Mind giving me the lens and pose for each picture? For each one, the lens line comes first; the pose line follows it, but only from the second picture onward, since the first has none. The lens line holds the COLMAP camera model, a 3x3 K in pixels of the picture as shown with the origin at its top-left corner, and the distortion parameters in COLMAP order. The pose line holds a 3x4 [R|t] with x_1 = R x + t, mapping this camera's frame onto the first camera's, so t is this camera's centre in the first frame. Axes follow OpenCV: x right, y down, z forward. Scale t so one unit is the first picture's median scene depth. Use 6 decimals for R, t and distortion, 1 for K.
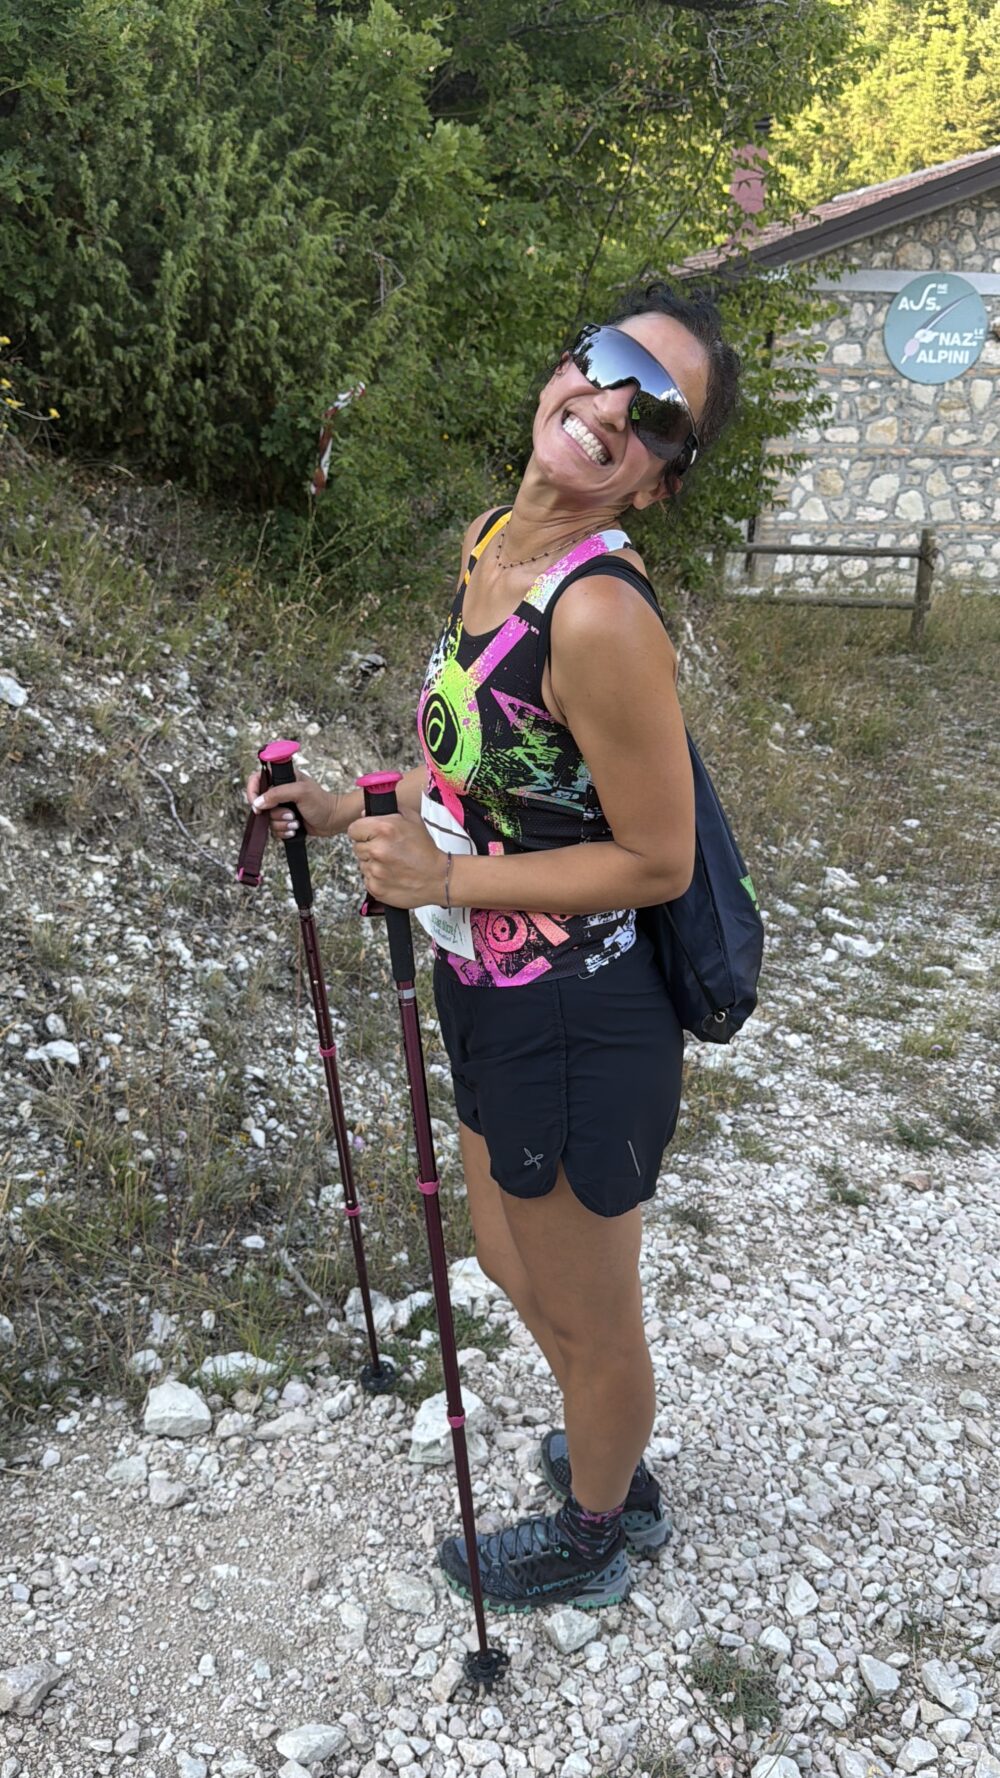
lens RADIAL K [[1509.8, 0, 534.3], [0, 1509.8, 917.0], [0, 0, 1]] dist [0.170992, -0.339546]
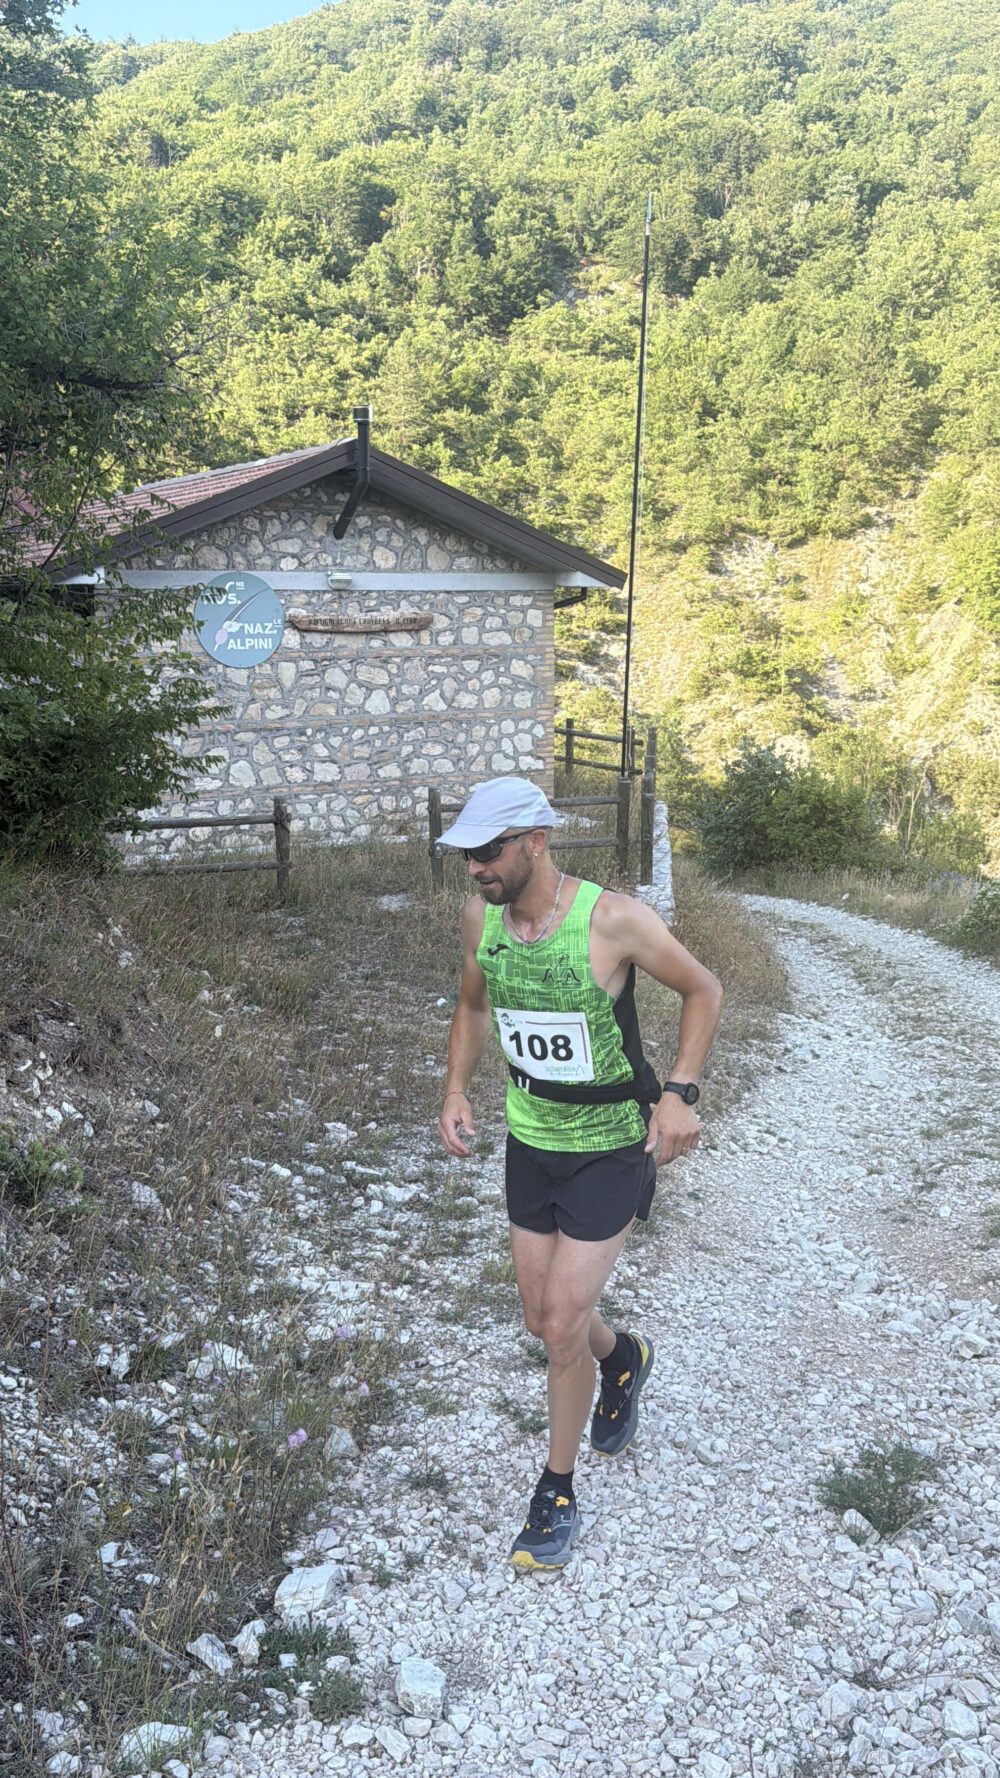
lens RADIAL K [[1509.8, 0, 466.5], [0, 1509.8, 908.2], [0, 0, 1]] dist [0.170992, -0.339546]
pose [[0.905456, -0.114646, 0.408662, -0.189263], [0.179057, 0.976134, -0.122885, -0.043029], [-0.384821, 0.184441, 0.904375, -0.053703]]
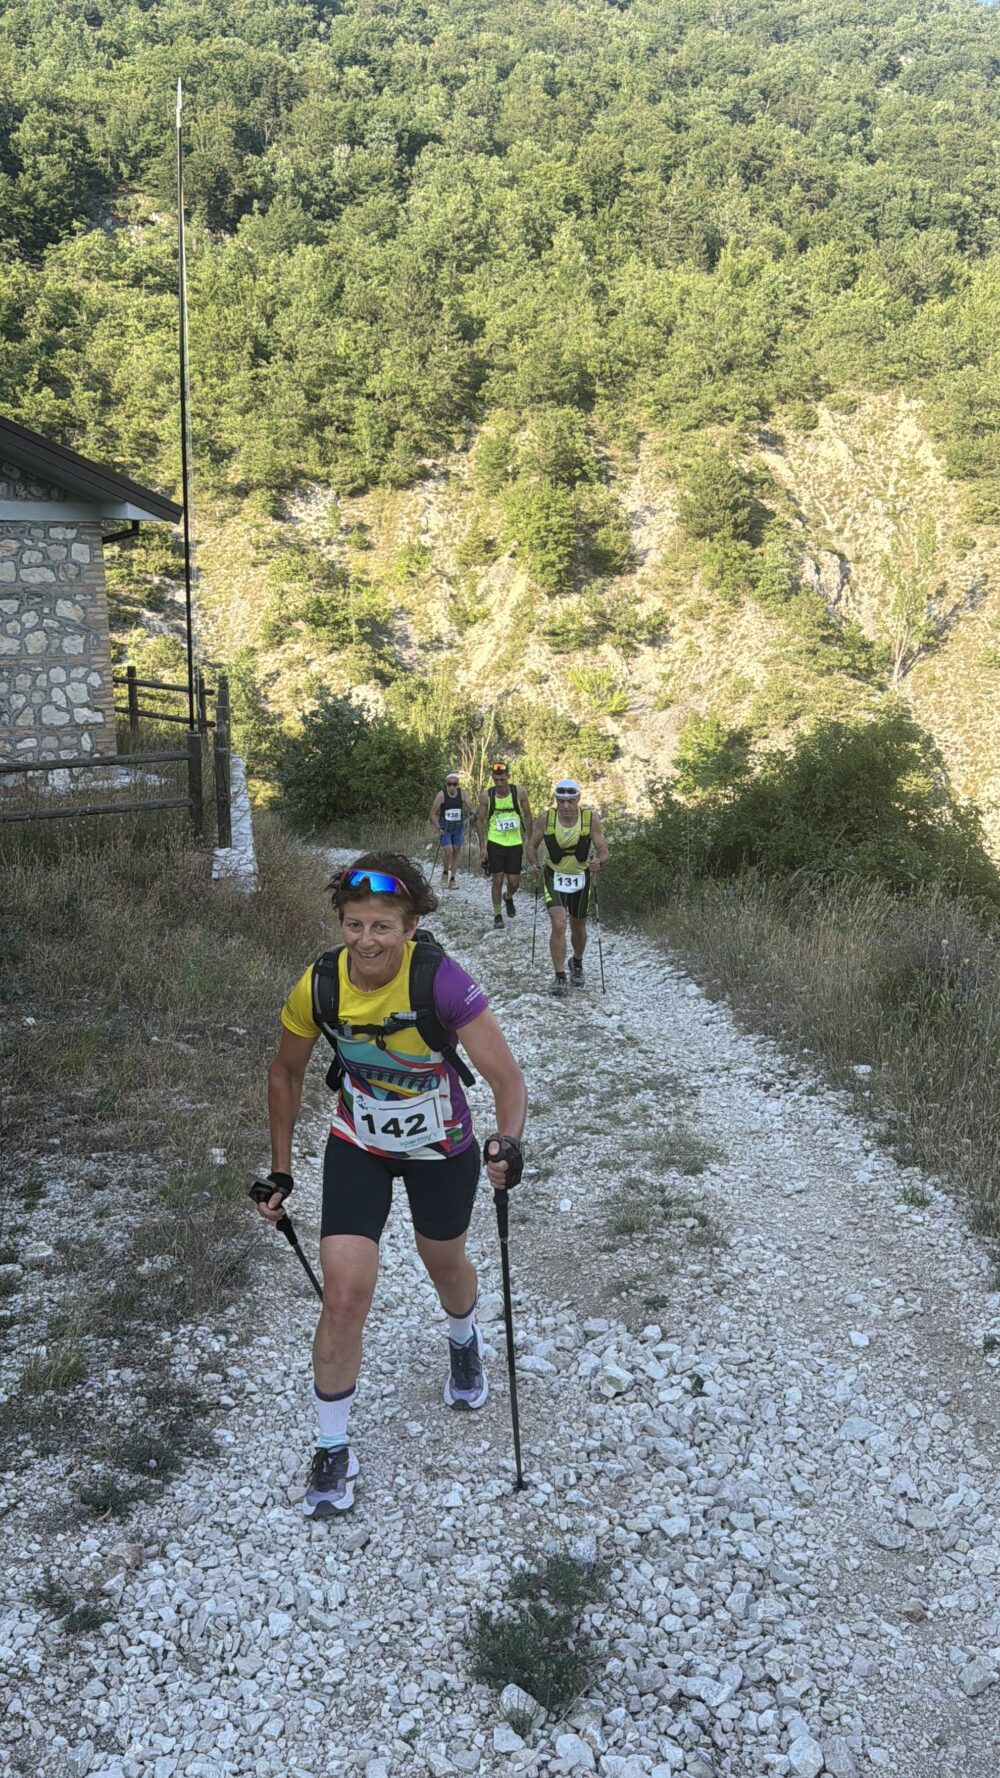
lens RADIAL K [[1509.8, 0, 496.1], [0, 1509.8, 906.4], [0, 0, 1]] dist [0.170992, -0.339546]
pose [[0.743707, -0.174550, 0.645316, -0.074508], [0.252746, 0.967077, -0.029700, -0.081326], [-0.618886, 0.185189, 0.763338, 0.112025]]
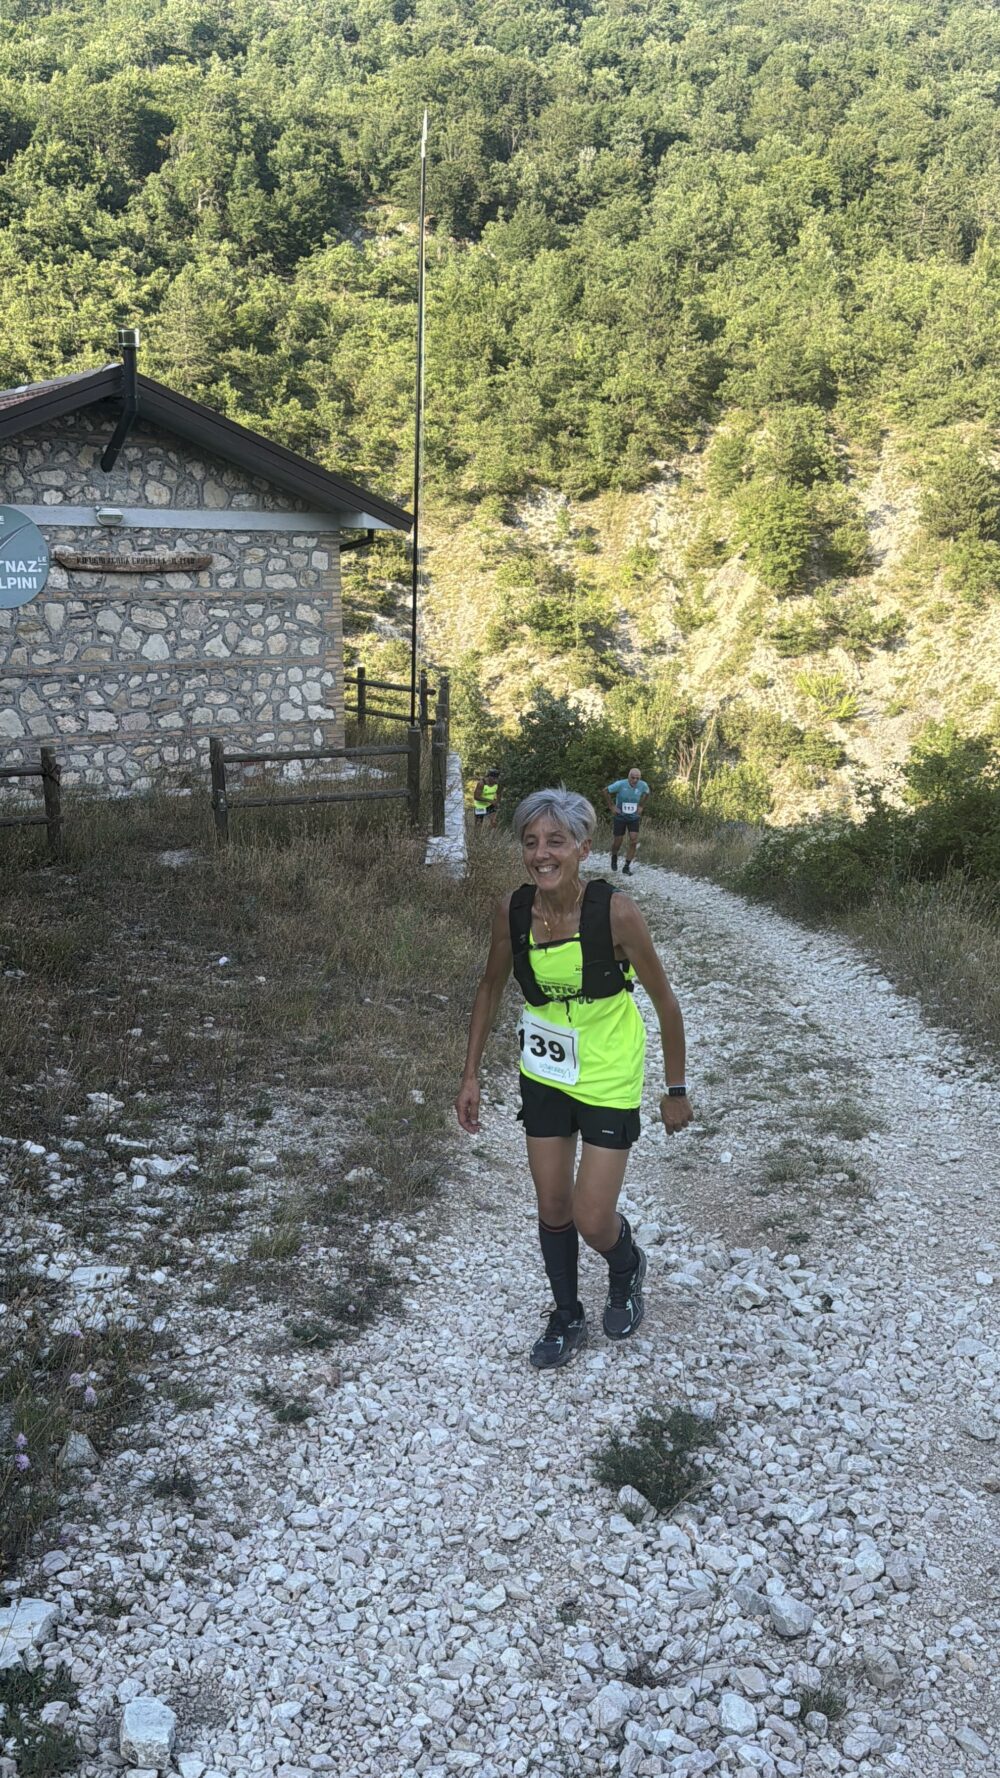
lens RADIAL K [[1509.8, 0, 461.5], [0, 1509.8, 928.9], [0, 0, 1]] dist [0.170992, -0.339546]
pose [[0.844857, -0.151513, 0.513090, -0.135807], [0.209318, 0.976220, -0.056391, -0.041845], [-0.492345, 0.155041, 0.856481, -0.001844]]
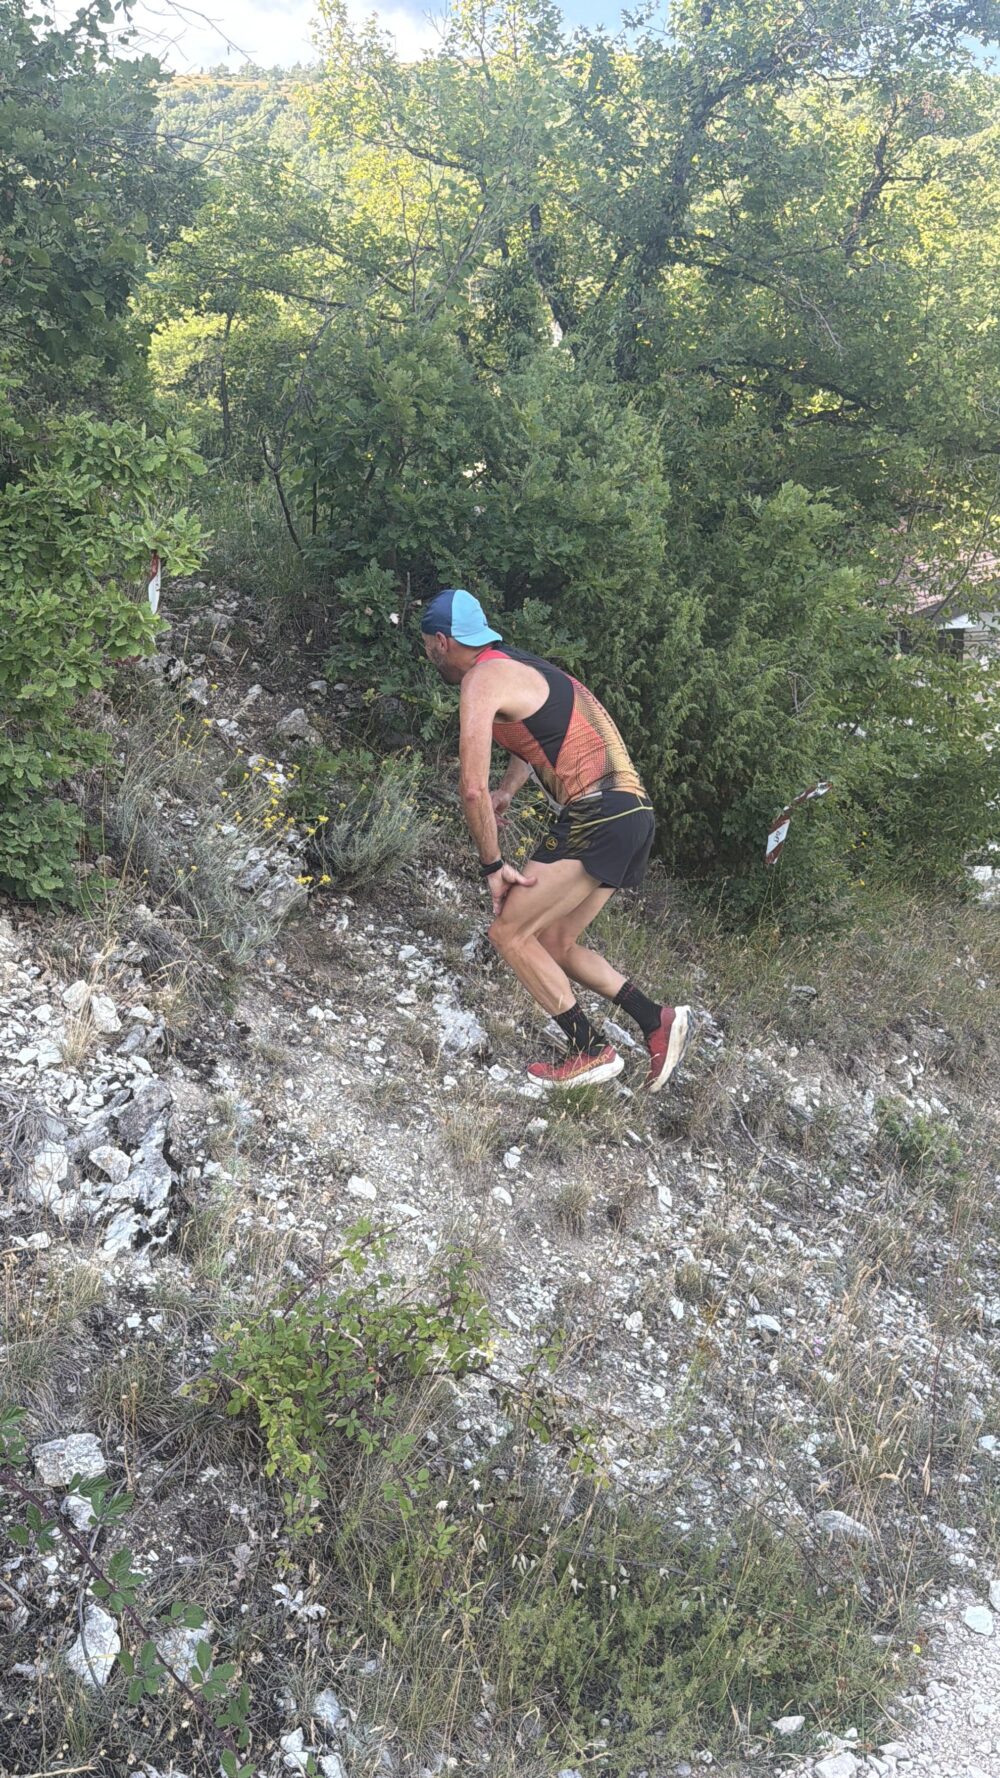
lens RADIAL K [[1509.8, 0, 459.9], [0, 1509.8, 917.5], [0, 0, 1]] dist [0.170992, -0.339546]
pose [[0.993478, -0.044503, -0.104982, -0.267721], [0.023095, 0.980143, -0.196944, 0.002362], [0.111662, 0.193235, 0.974778, -0.211937]]
